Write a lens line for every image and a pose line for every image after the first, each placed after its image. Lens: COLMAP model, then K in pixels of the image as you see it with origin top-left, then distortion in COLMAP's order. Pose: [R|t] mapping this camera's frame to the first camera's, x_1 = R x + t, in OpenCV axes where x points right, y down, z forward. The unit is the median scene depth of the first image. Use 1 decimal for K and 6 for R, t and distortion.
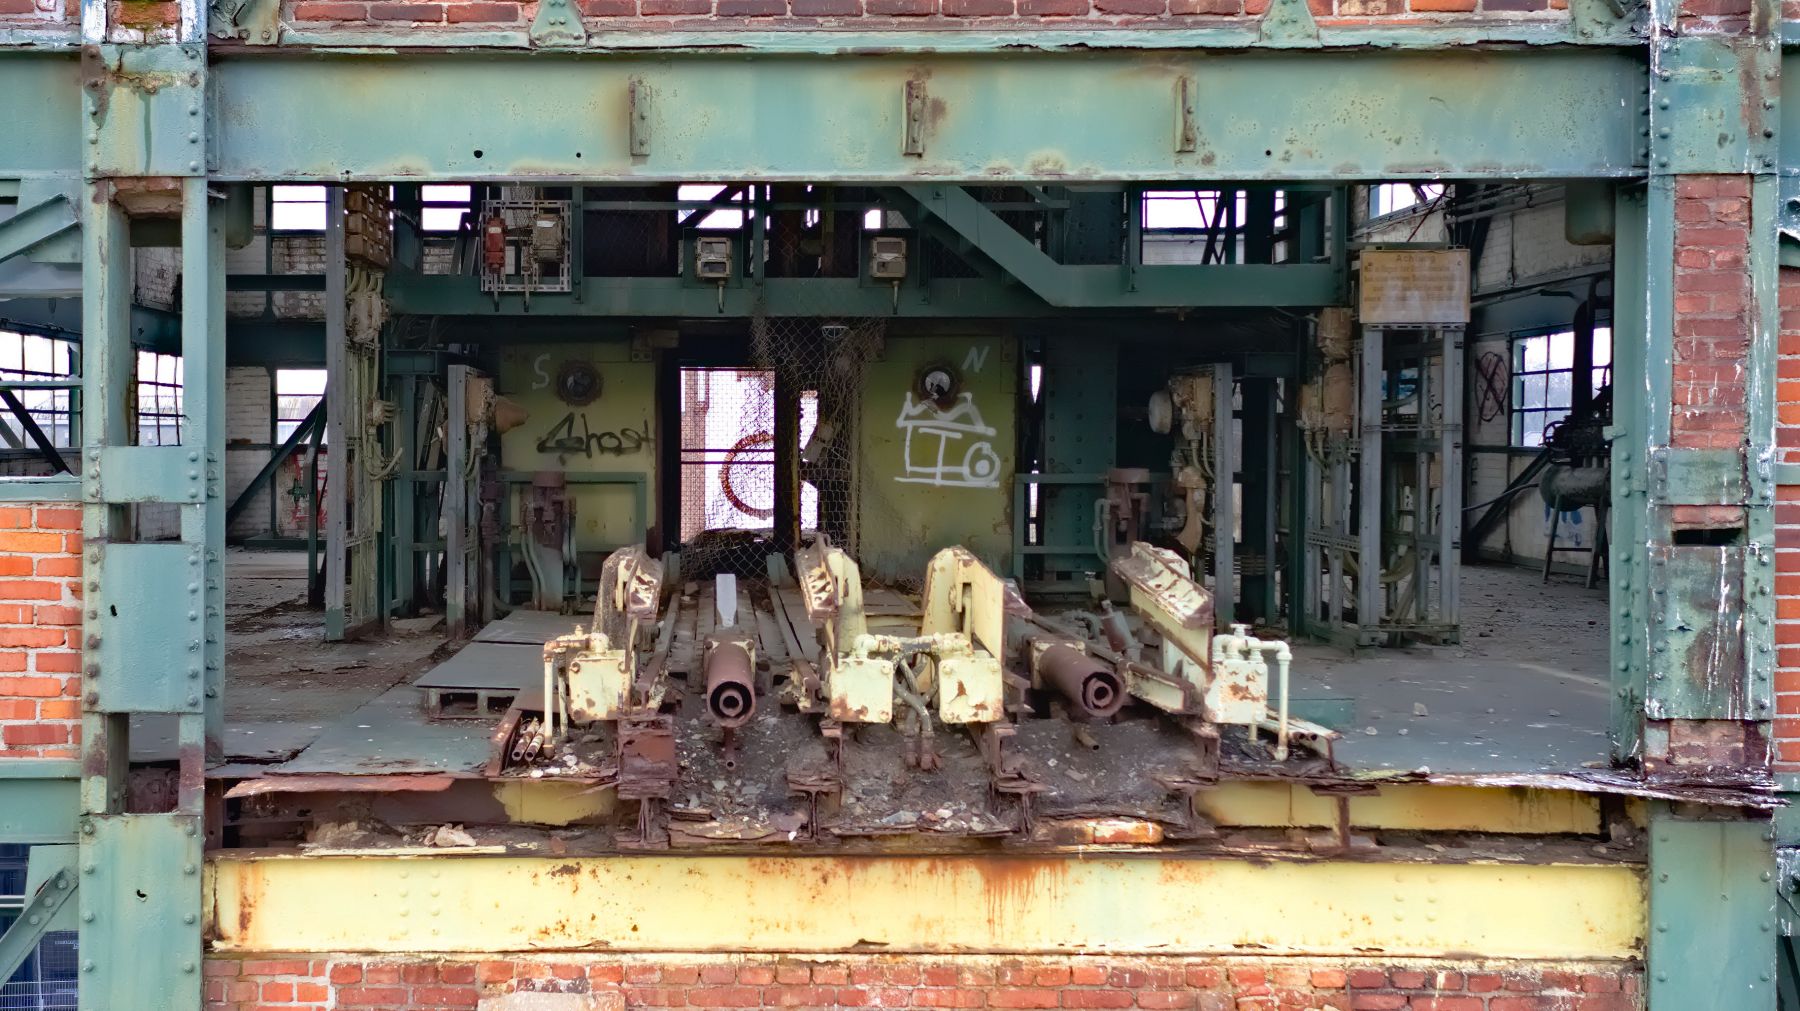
lens RADIAL K [[2090.0, 0, 715.3], [0, 2090.0, 469.9], [0, 0, 1]] dist [0.012232, 0.113602]
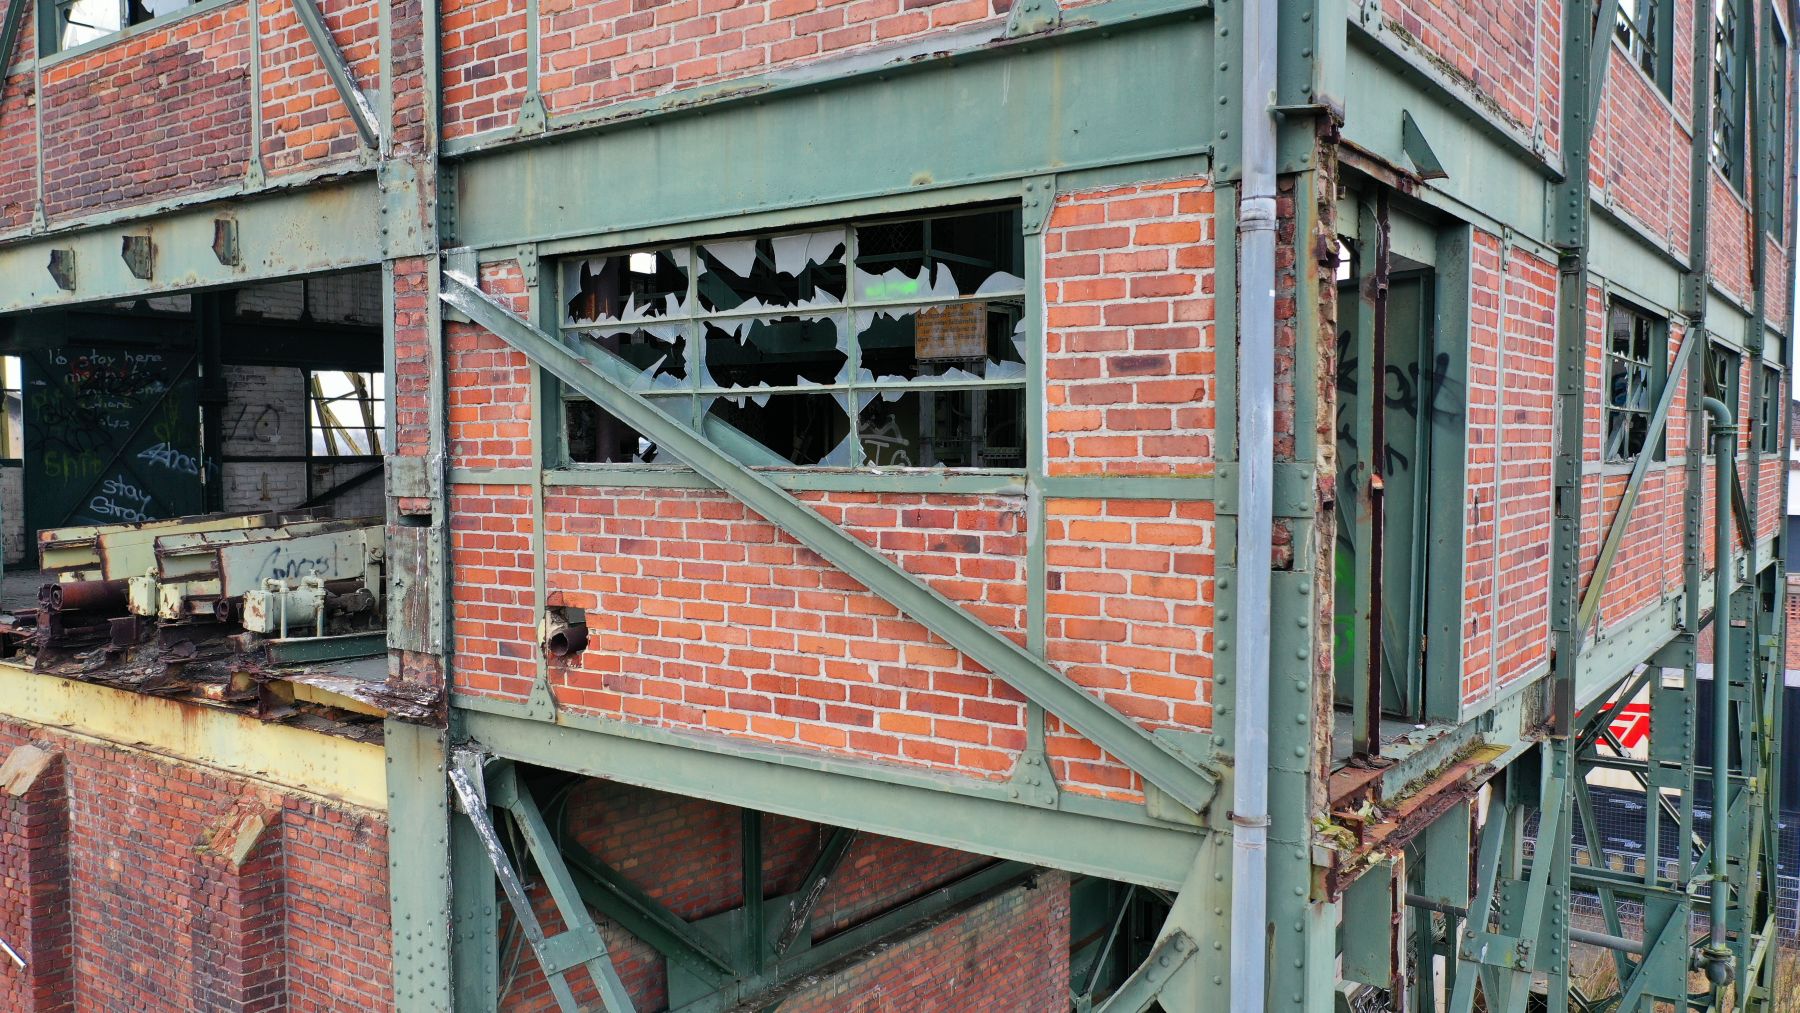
lens RADIAL K [[1423.1, 0, 900.0], [0, 1423.1, 506.5], [0, 0, 1]] dist [0.001404, -0.001092]
pose [[0.809466, 0.024062, -0.586673, 1.273206], [-0.007892, 0.999516, 0.030106, -0.007681], [0.587113, -0.019740, 0.809264, 0.430670]]
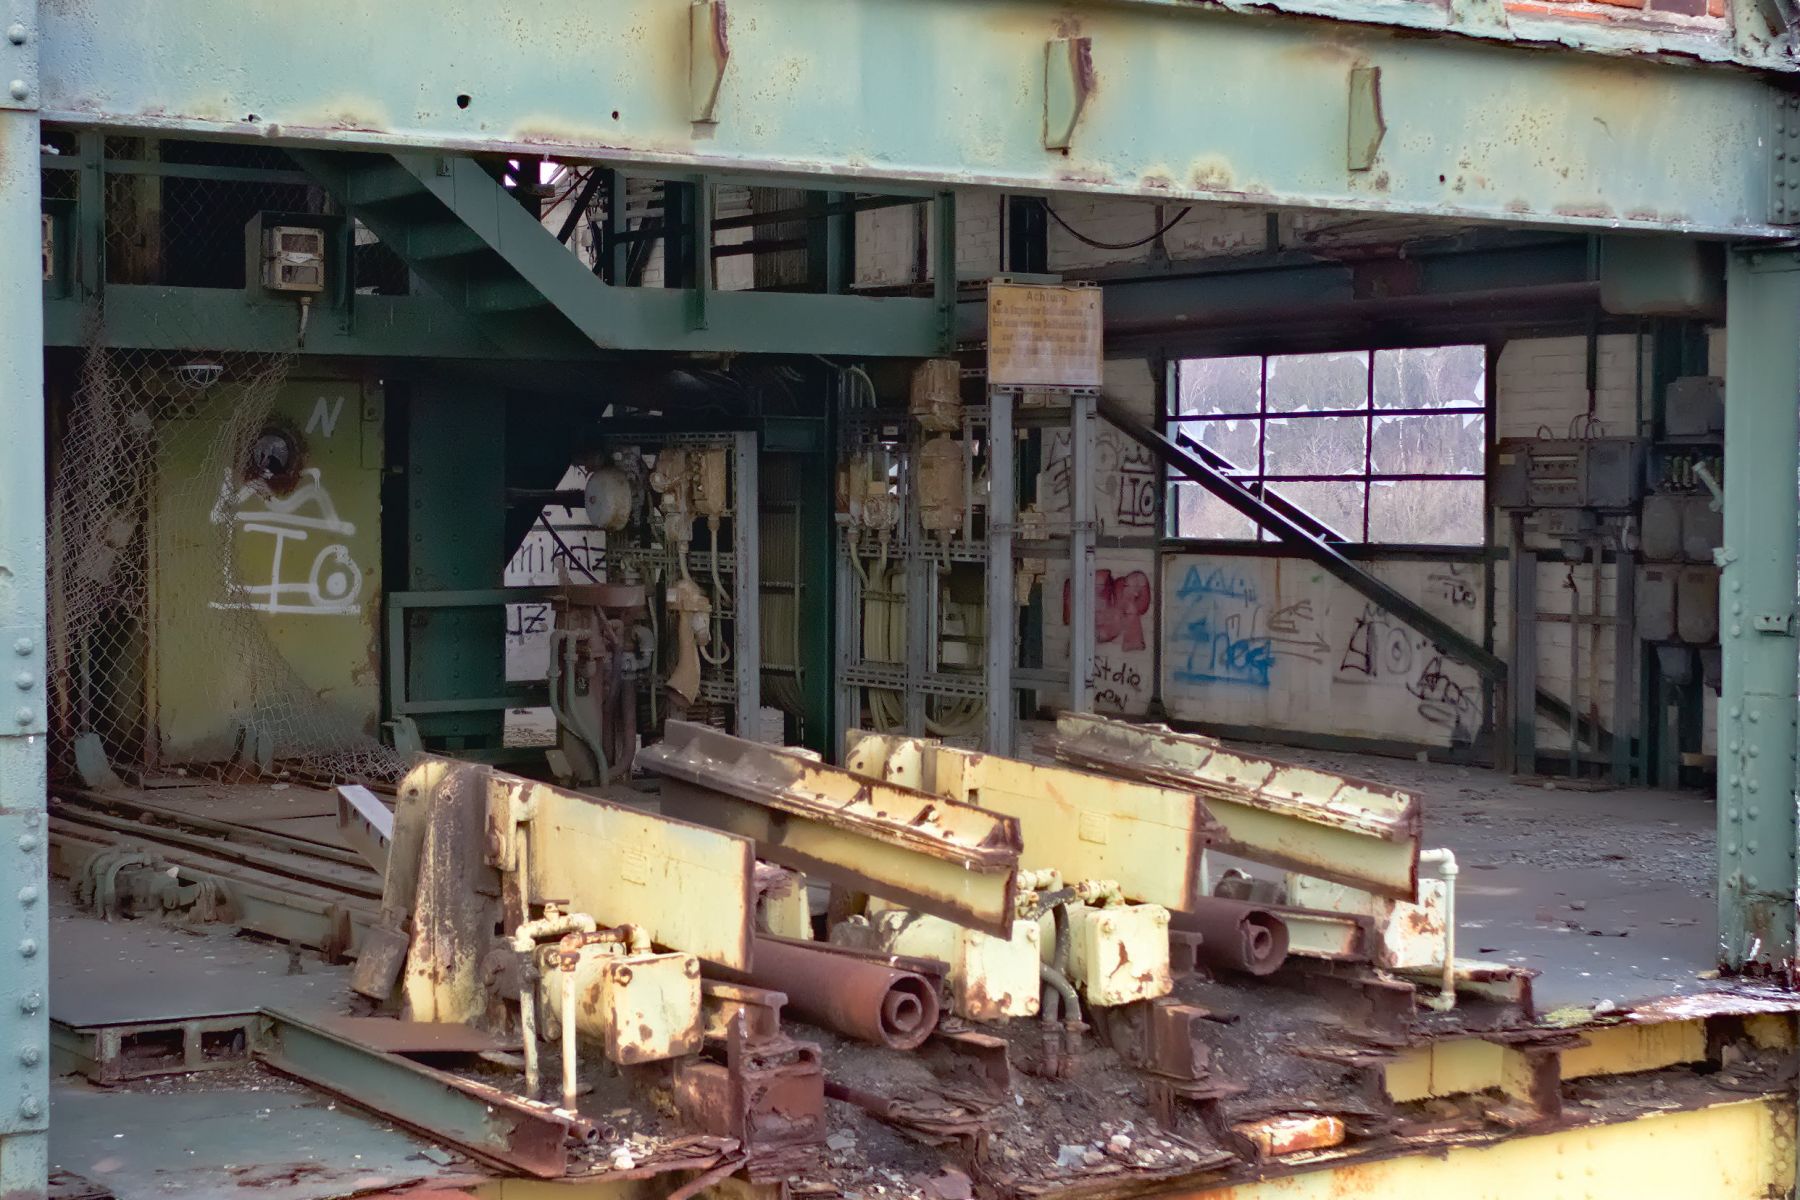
lens RADIAL K [[2997.8, 0, 895.4], [0, 2997.8, 641.1], [0, 0, 1]] dist [0.027558, -0.038749]
pose [[0.820133, -0.030596, 0.571354, -0.489310], [0.009789, 0.999173, 0.039453, -0.034411], [-0.572089, -0.026764, 0.819755, 0.253308]]
